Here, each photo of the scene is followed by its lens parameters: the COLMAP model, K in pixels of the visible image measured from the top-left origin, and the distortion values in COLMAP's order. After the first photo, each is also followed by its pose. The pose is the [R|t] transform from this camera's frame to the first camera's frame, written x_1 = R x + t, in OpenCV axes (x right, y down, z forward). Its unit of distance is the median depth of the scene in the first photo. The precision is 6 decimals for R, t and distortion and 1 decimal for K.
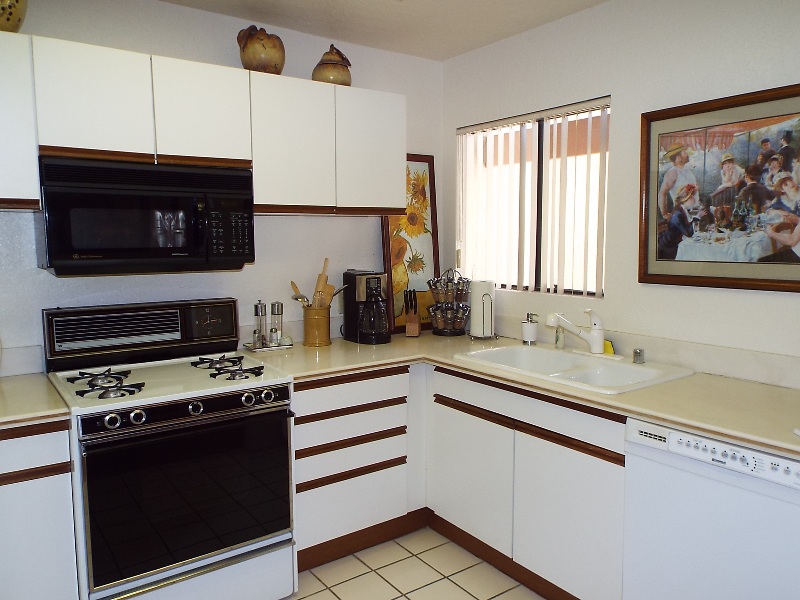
lens RADIAL K [[611.9, 0, 397.8], [0, 611.9, 310.8], [0, 0, 1]] dist [-0.000899, -0.004121]
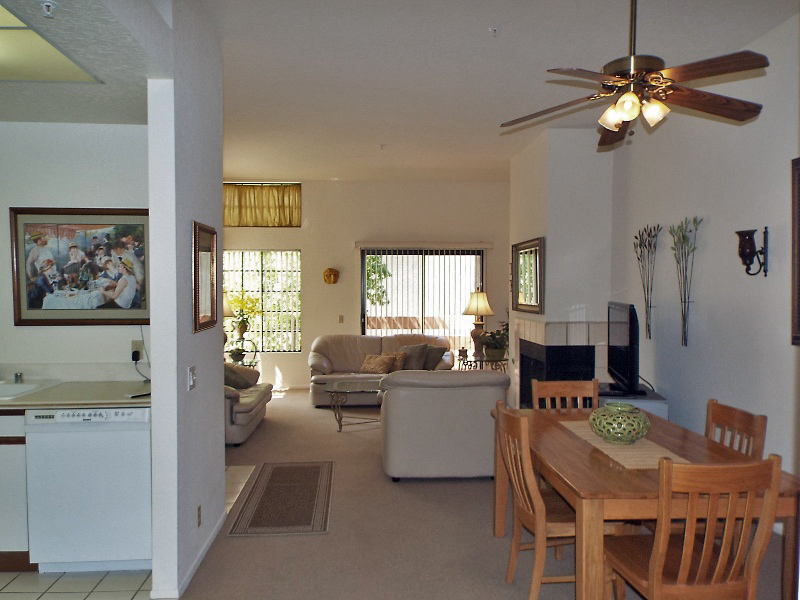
lens RADIAL K [[611.9, 0, 397.8], [0, 611.9, 310.8], [0, 0, 1]] dist [-0.000899, -0.004121]
pose [[0.531762, -0.022761, 0.846588, -0.334414], [0.096411, 0.994767, -0.033813, 0.053331], [-0.841388, 0.099601, 0.531174, -0.499433]]
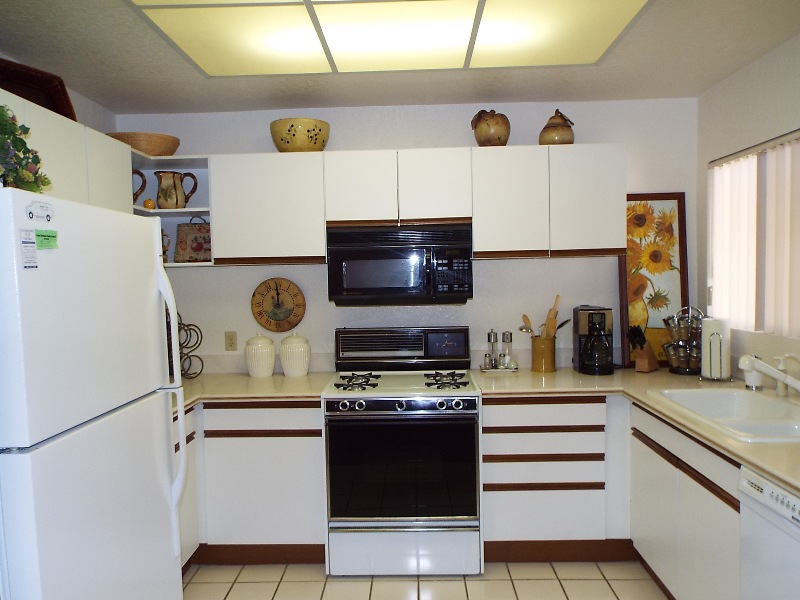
lens RADIAL K [[611.9, 0, 397.8], [0, 611.9, 310.8], [0, 0, 1]] dist [-0.000899, -0.004121]
pose [[0.793216, 0.022699, -0.608517, 0.410283], [-0.055093, 0.997882, -0.034591, -0.002291], [0.606443, 0.060963, 0.792786, -0.077151]]
